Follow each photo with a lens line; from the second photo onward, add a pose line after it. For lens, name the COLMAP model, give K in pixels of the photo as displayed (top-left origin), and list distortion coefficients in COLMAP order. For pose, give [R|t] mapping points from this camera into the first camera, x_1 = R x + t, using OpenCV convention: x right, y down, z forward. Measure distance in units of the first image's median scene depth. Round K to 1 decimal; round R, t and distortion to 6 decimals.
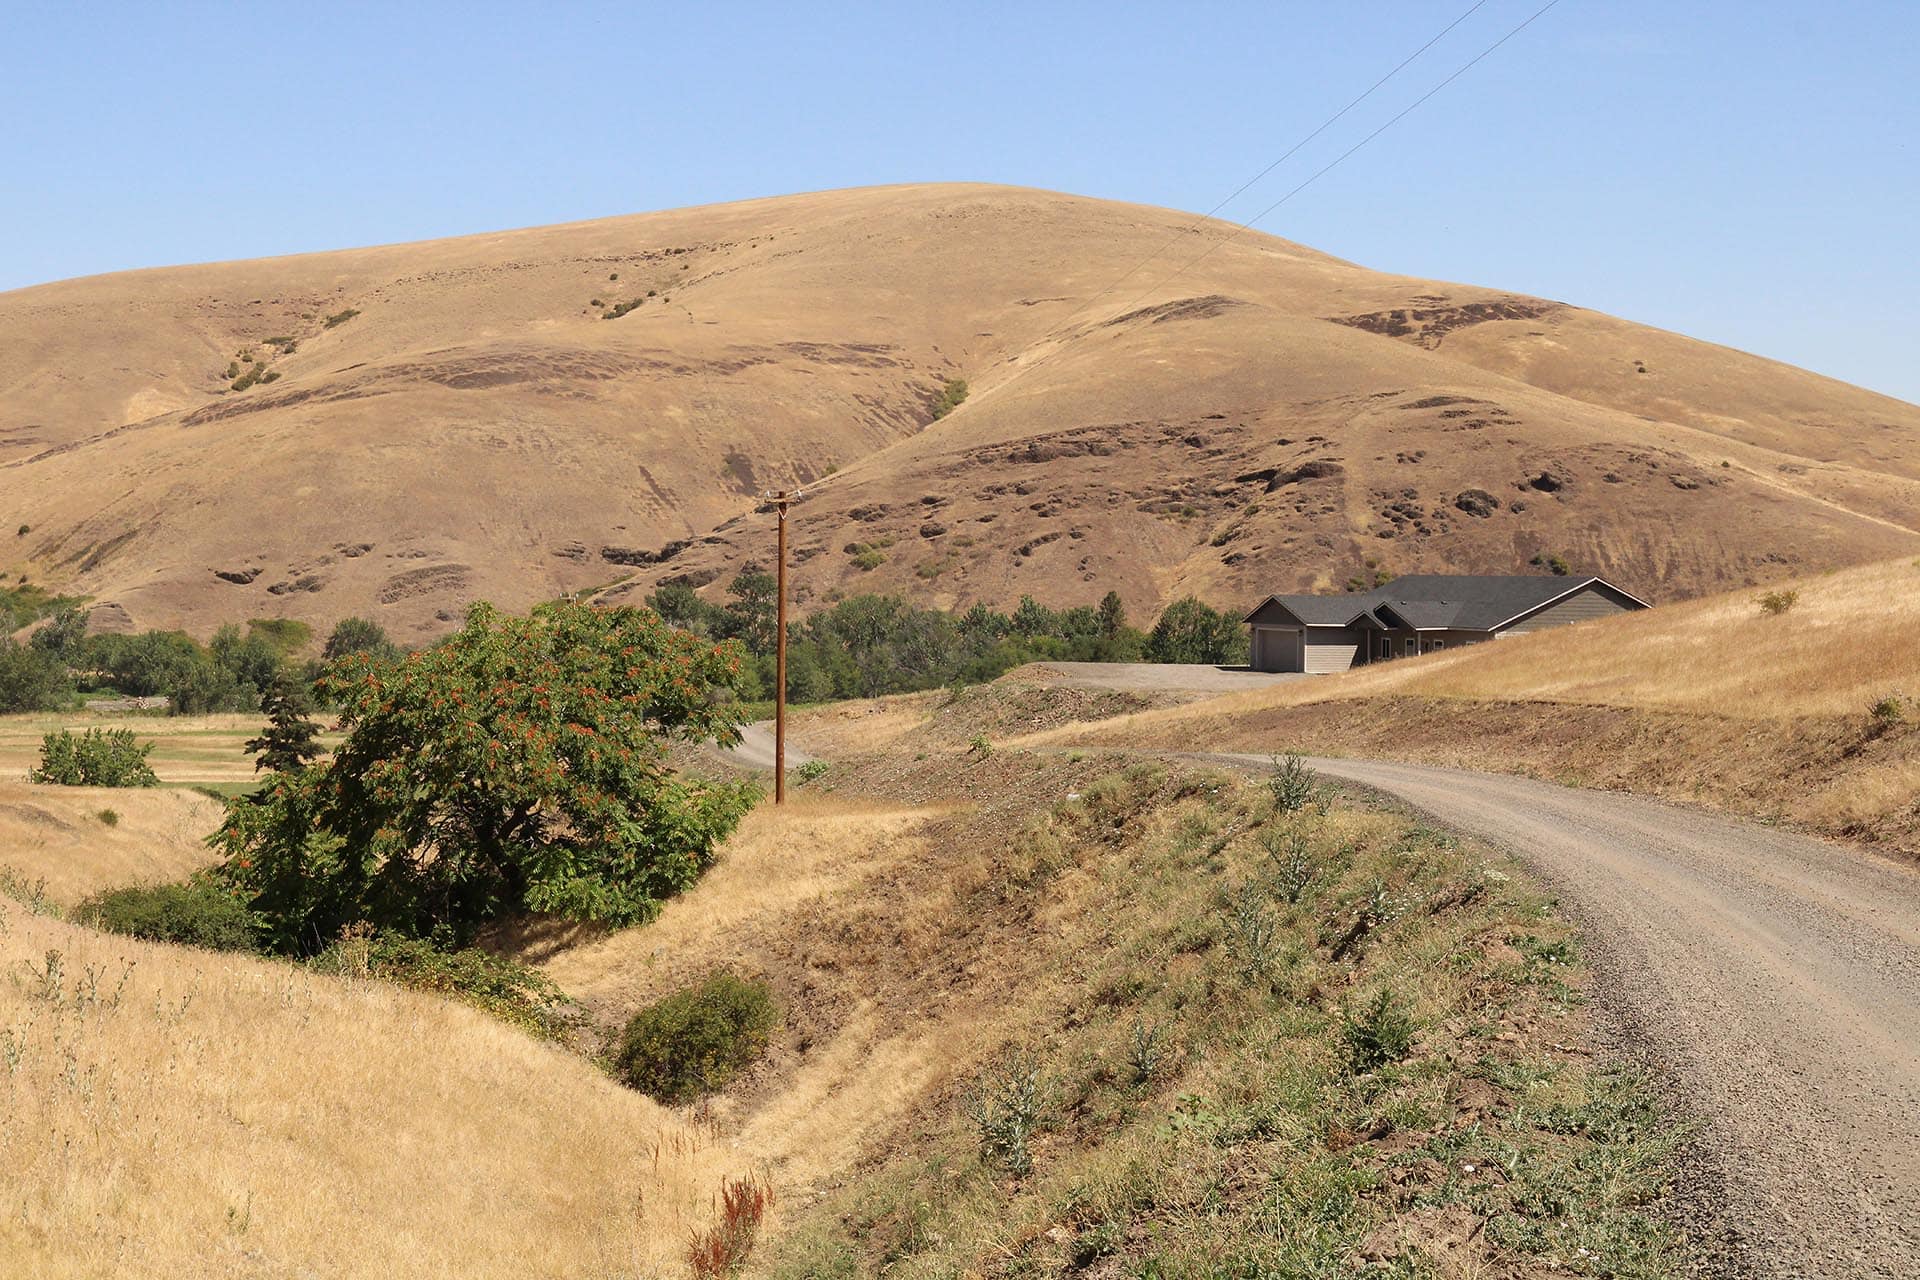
lens RADIAL K [[2846.4, 0, 956.3], [0, 2846.4, 641.4], [0, 0, 1]] dist [0.030537, 0.000000]
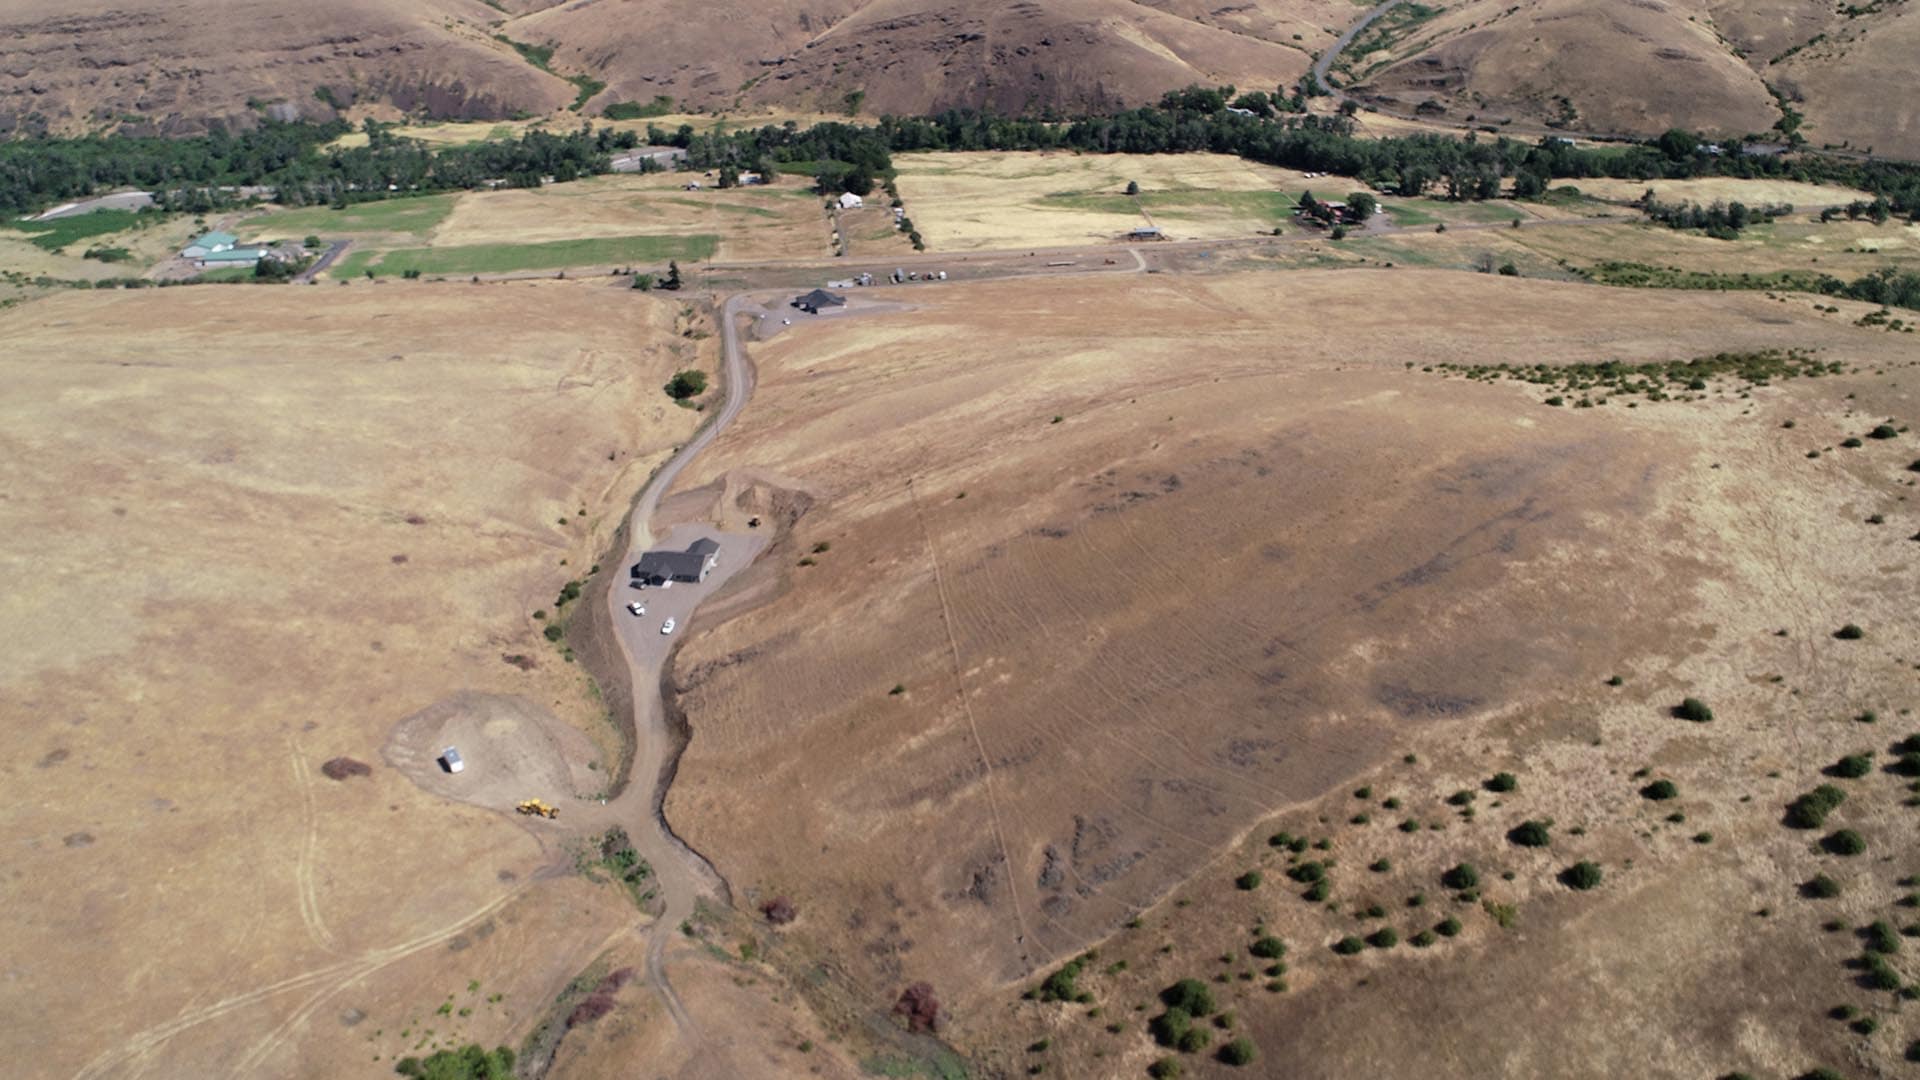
lens RADIAL K [[1297.5, 0, 959.6], [0, 1297.5, 543.1], [0, 0, 1]] dist [-0.001227, 0.003619]
pose [[0.999471, -0.004872, -0.032146, 0.146261], [0.019371, 0.883303, 0.468401, -0.234159], [0.026113, -0.468776, 0.882931, -0.543771]]
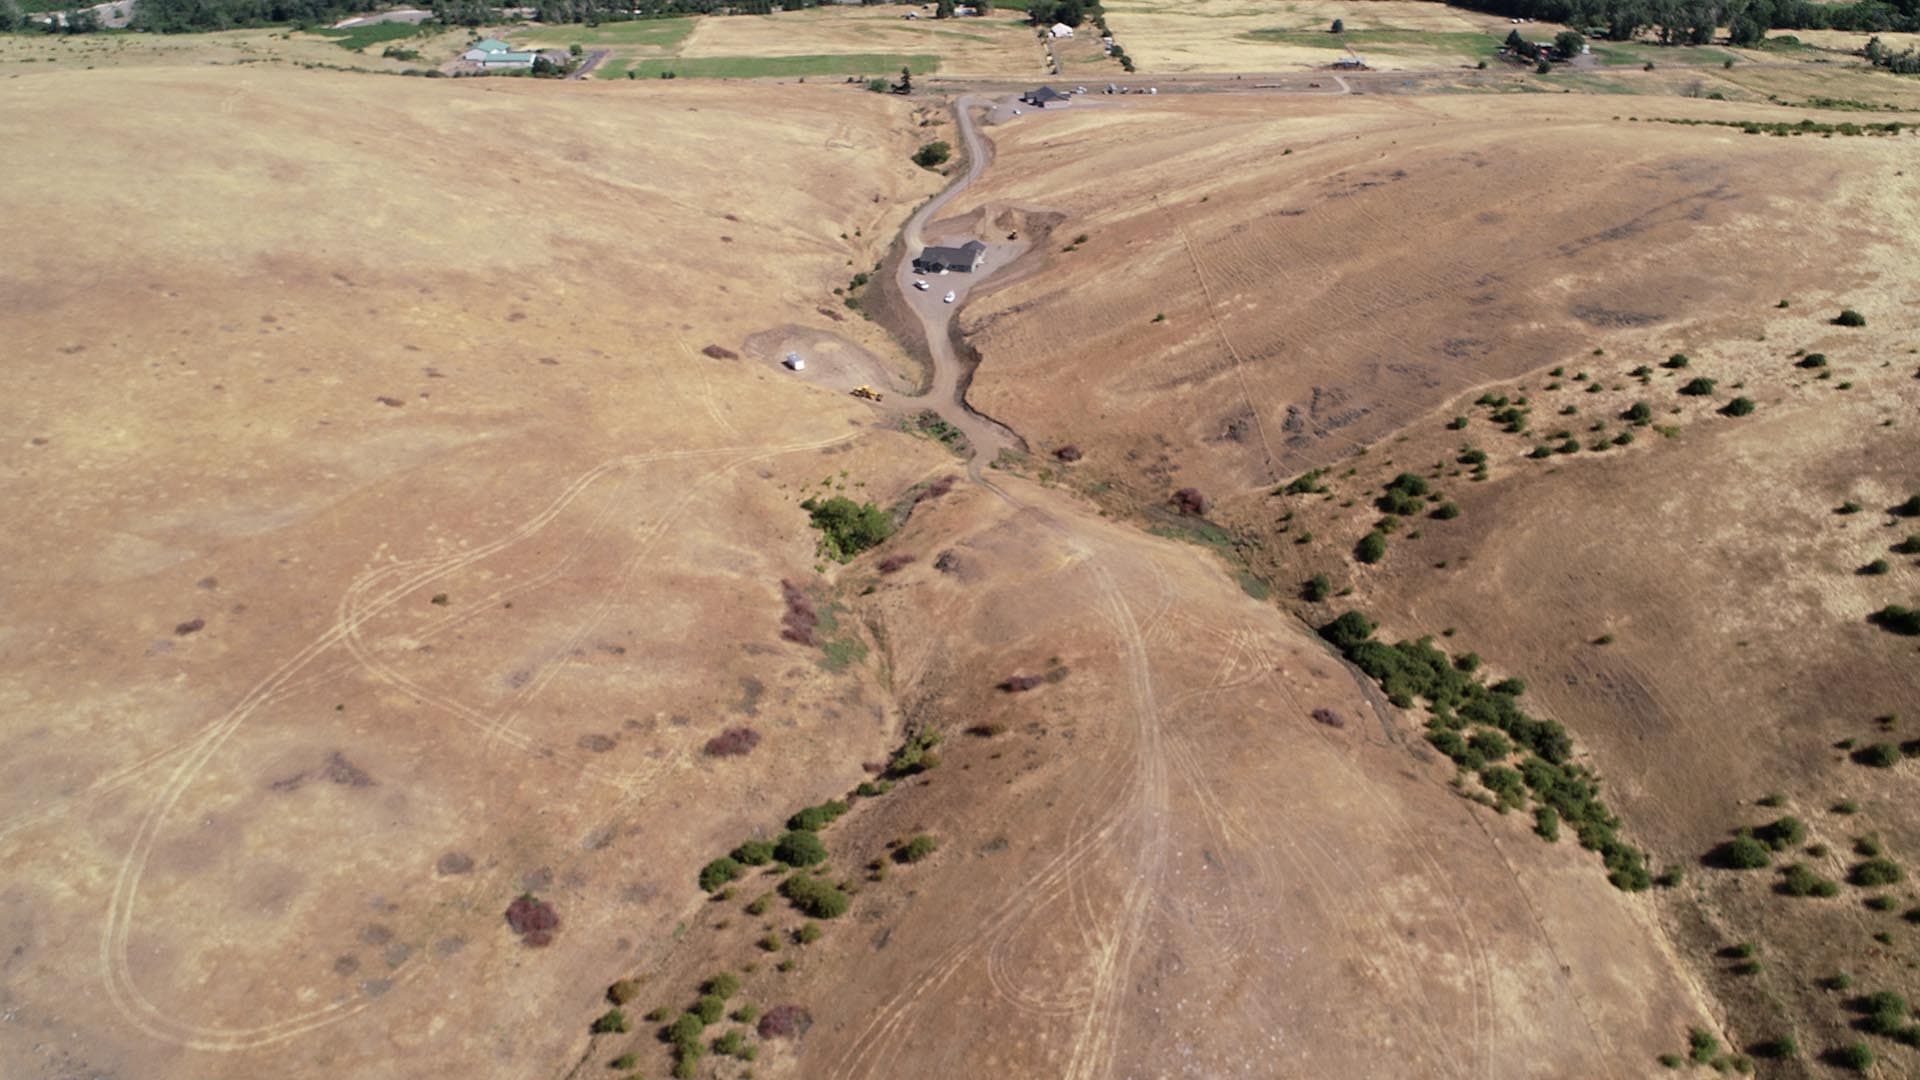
lens RADIAL K [[1297.5, 0, 957.6], [0, 1297.5, 548.4], [0, 0, 1]] dist [-0.001227, 0.003619]
pose [[0.988545, 0.065133, -0.136152, 0.115755], [0.016663, 0.849479, 0.527359, -0.197282], [0.150006, -0.523587, 0.838662, -0.660871]]
